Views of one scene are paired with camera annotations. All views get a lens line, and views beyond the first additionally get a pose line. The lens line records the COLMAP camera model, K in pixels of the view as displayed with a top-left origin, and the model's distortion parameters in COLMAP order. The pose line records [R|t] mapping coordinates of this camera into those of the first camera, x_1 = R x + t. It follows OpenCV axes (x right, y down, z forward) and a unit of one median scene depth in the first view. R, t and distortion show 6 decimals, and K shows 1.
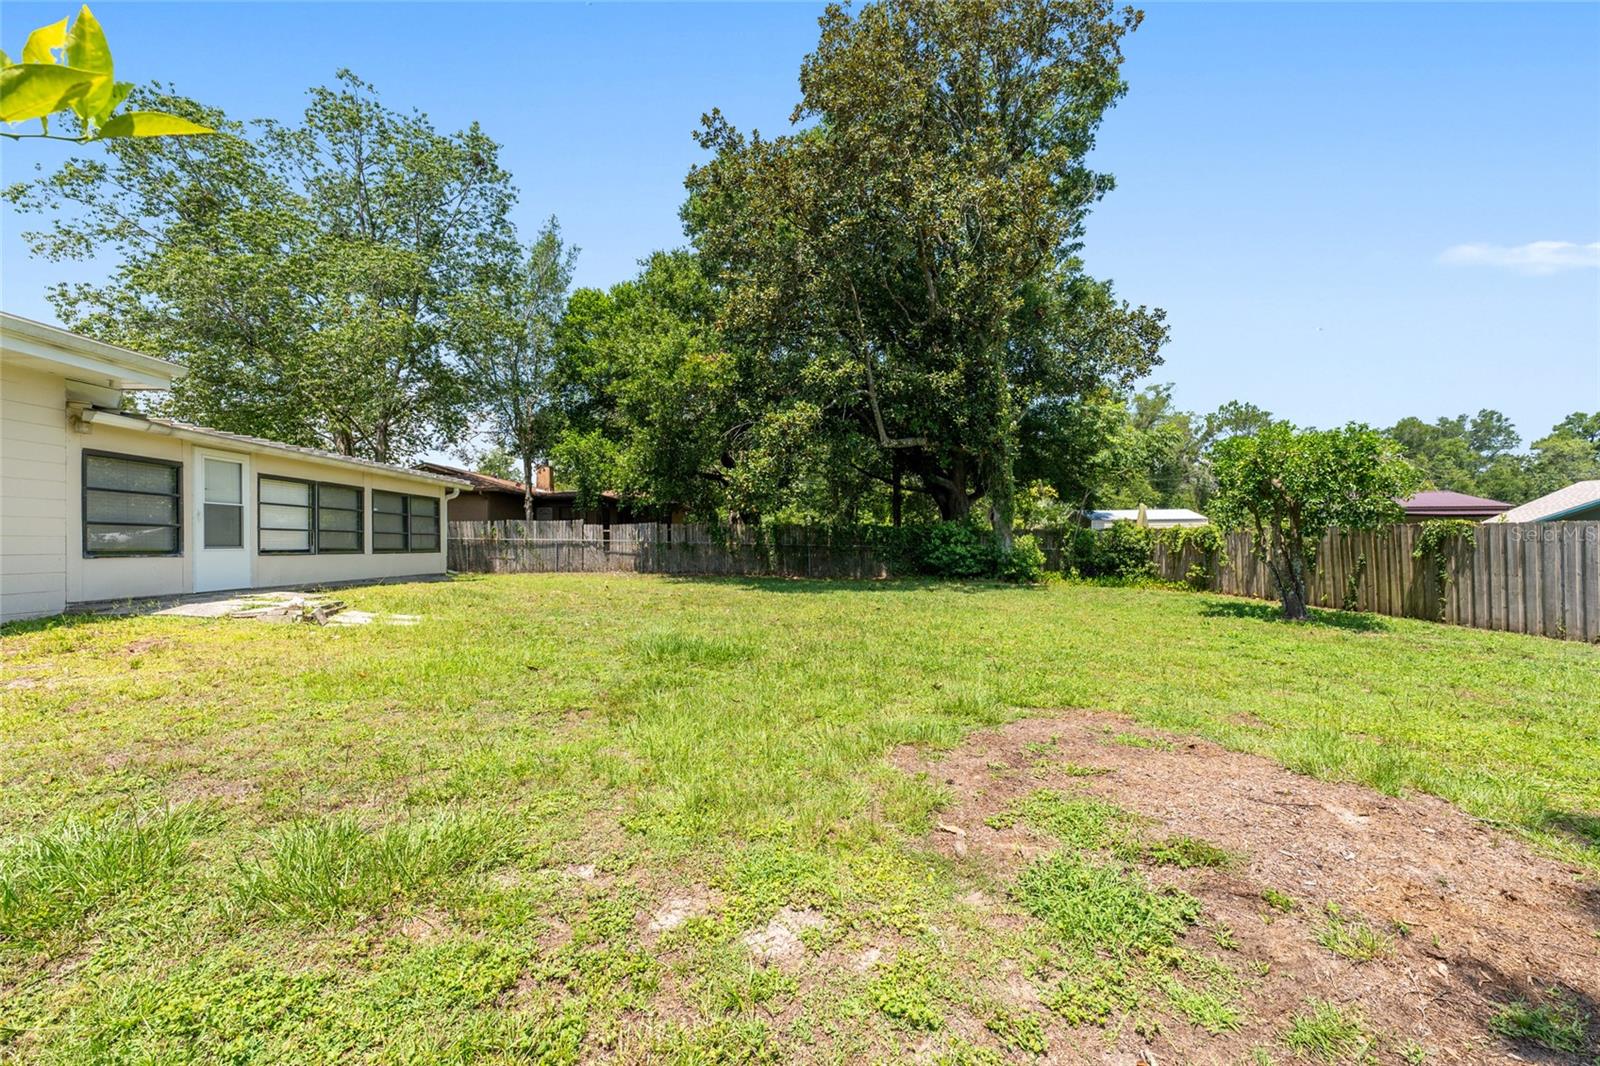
lens RADIAL K [[628.8, 0, 801.2], [0, 628.8, 536.6], [0, 0, 1]] dist [0.000573, -0.000114]
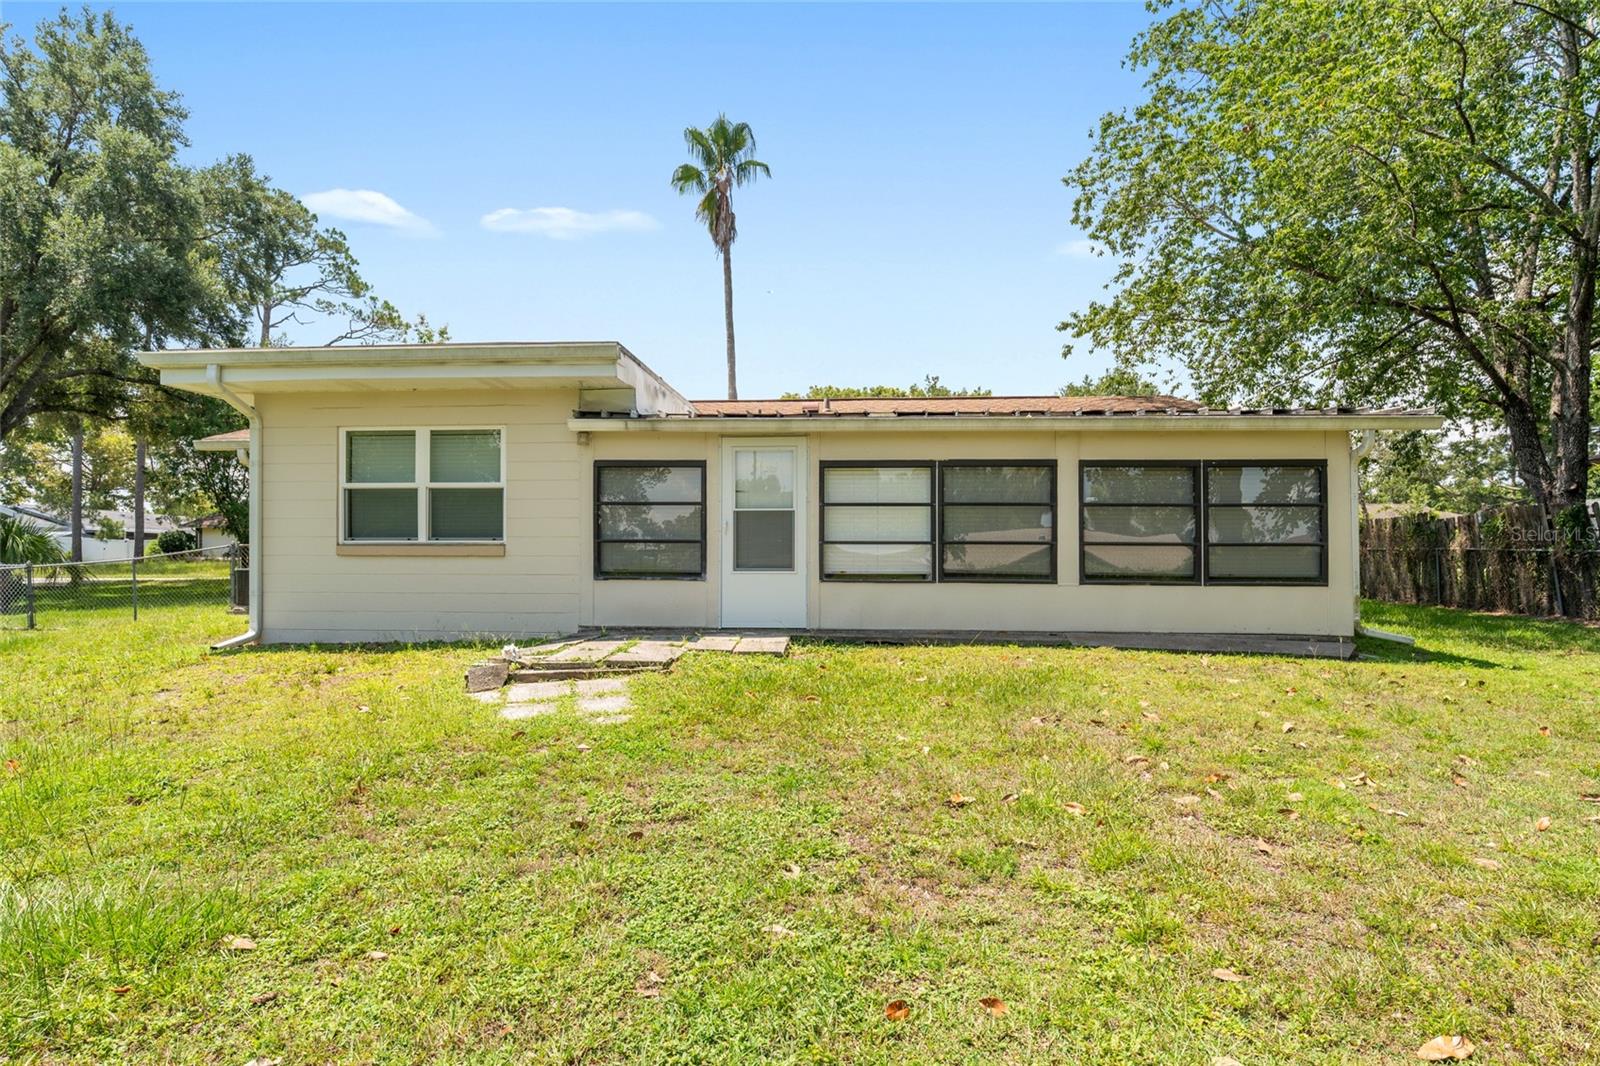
lens RADIAL K [[885.4, 0, 806.3], [0, 885.4, 564.3], [0, 0, 1]] dist [-0.001473, -0.000193]
pose [[-0.108267, 0.009295, -0.994078, 0.046206], [0.008589, 0.999928, 0.008414, 0.001449], [0.994085, -0.007627, -0.108339, 0.537816]]
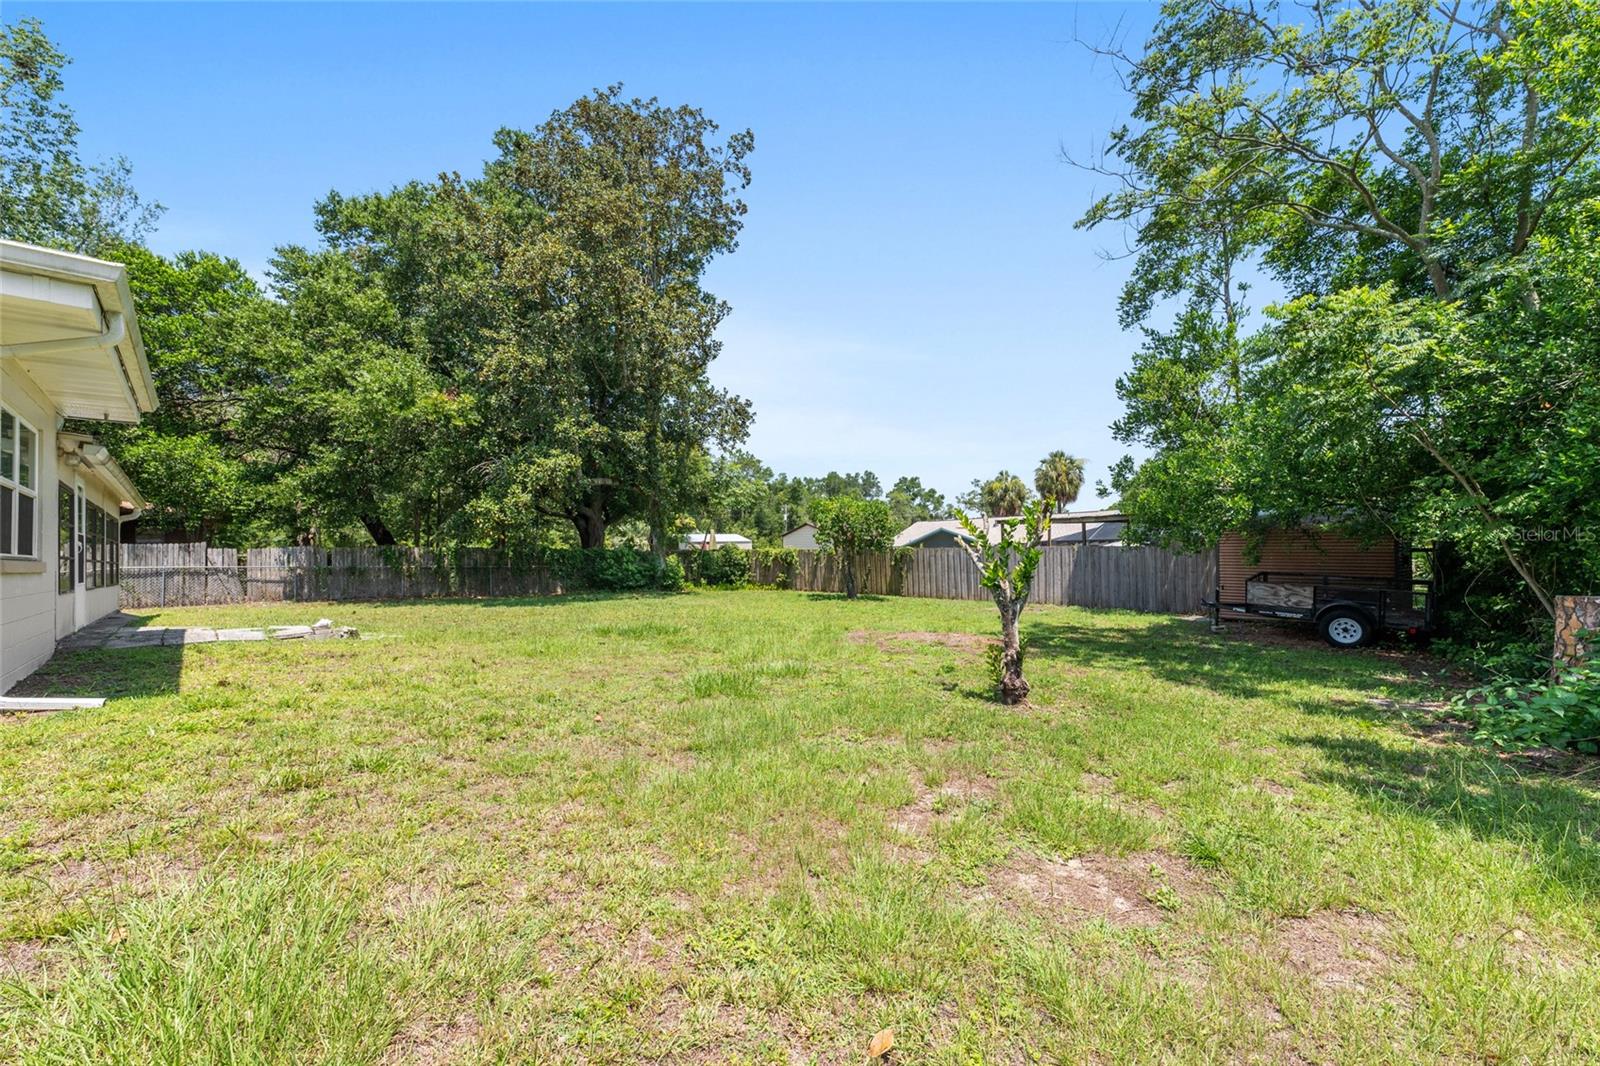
lens RADIAL K [[630.9, 0, 802.2], [0, 630.9, 537.1], [0, 0, 1]] dist [-0.000852, -0.000544]
pose [[0.737964, 0.008365, 0.674789, -0.352312], [0.009924, 0.999681, -0.023245, -0.007056], [-0.674768, 0.023851, 0.737645, -0.174487]]
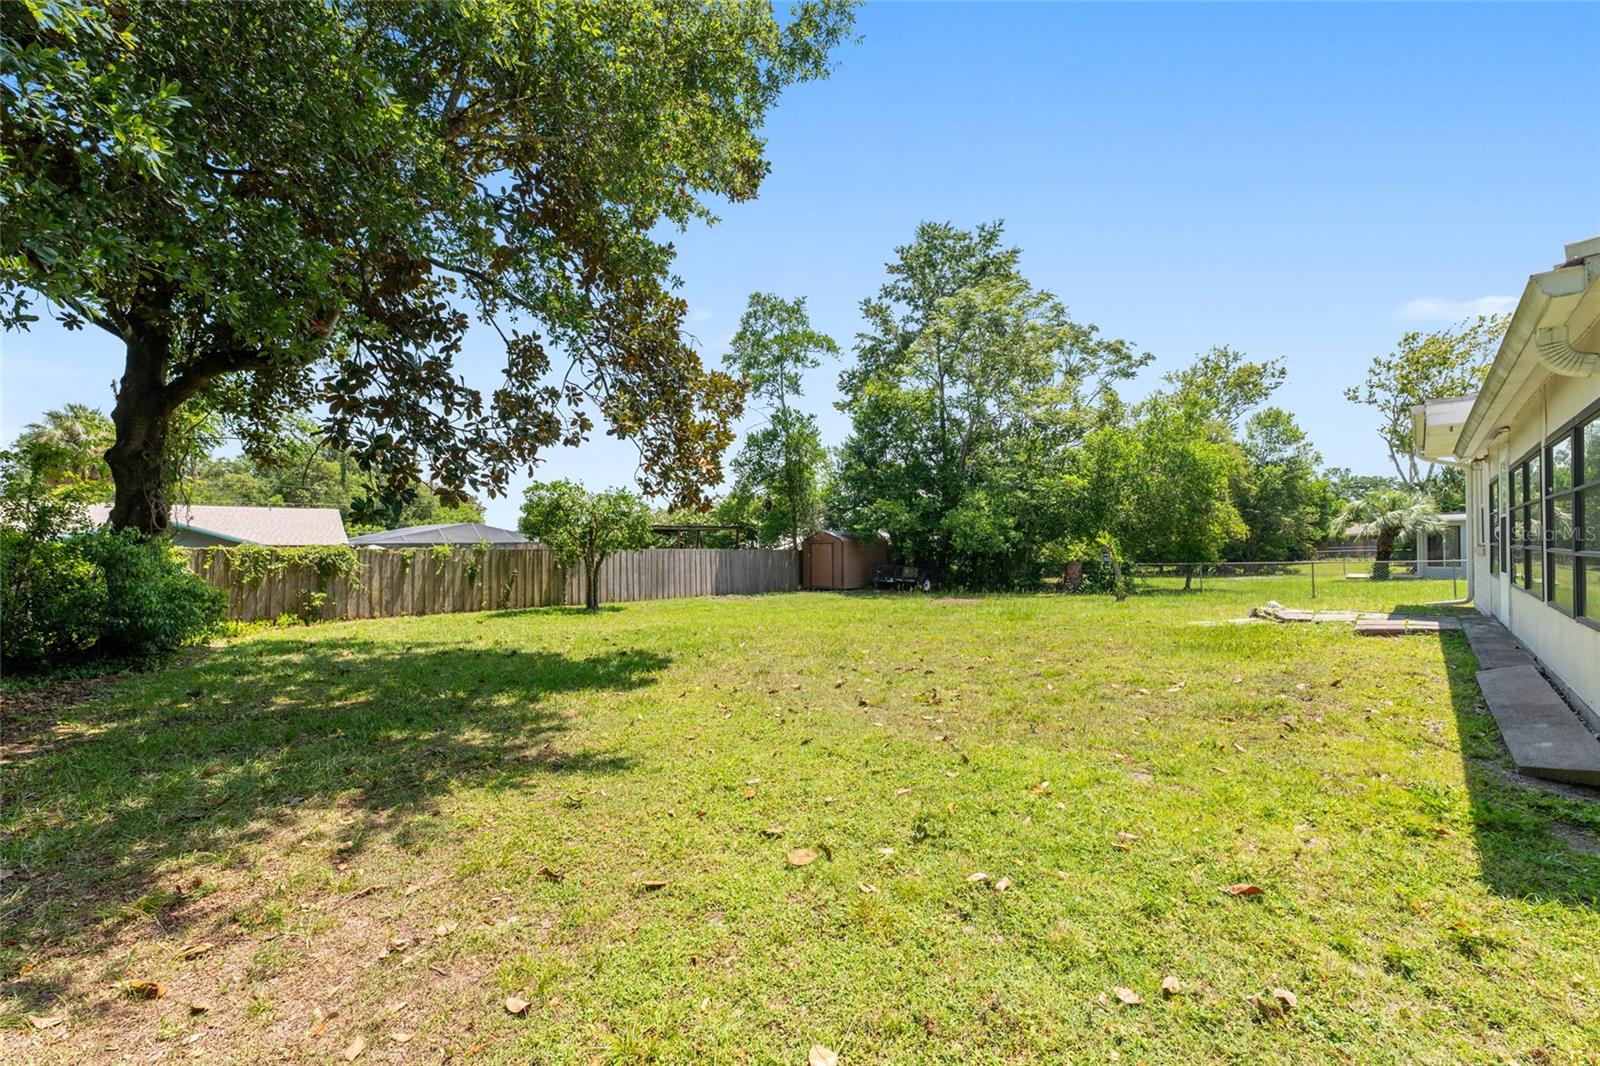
lens RADIAL K [[628.8, 0, 801.2], [0, 628.8, 536.6], [0, 0, 1]] dist [0.000573, -0.000114]
pose [[-0.694388, 0.020025, 0.719322, -0.404605], [0.004140, 0.999707, -0.023834, -0.006383], [-0.719589, -0.013572, -0.694267, 1.023636]]
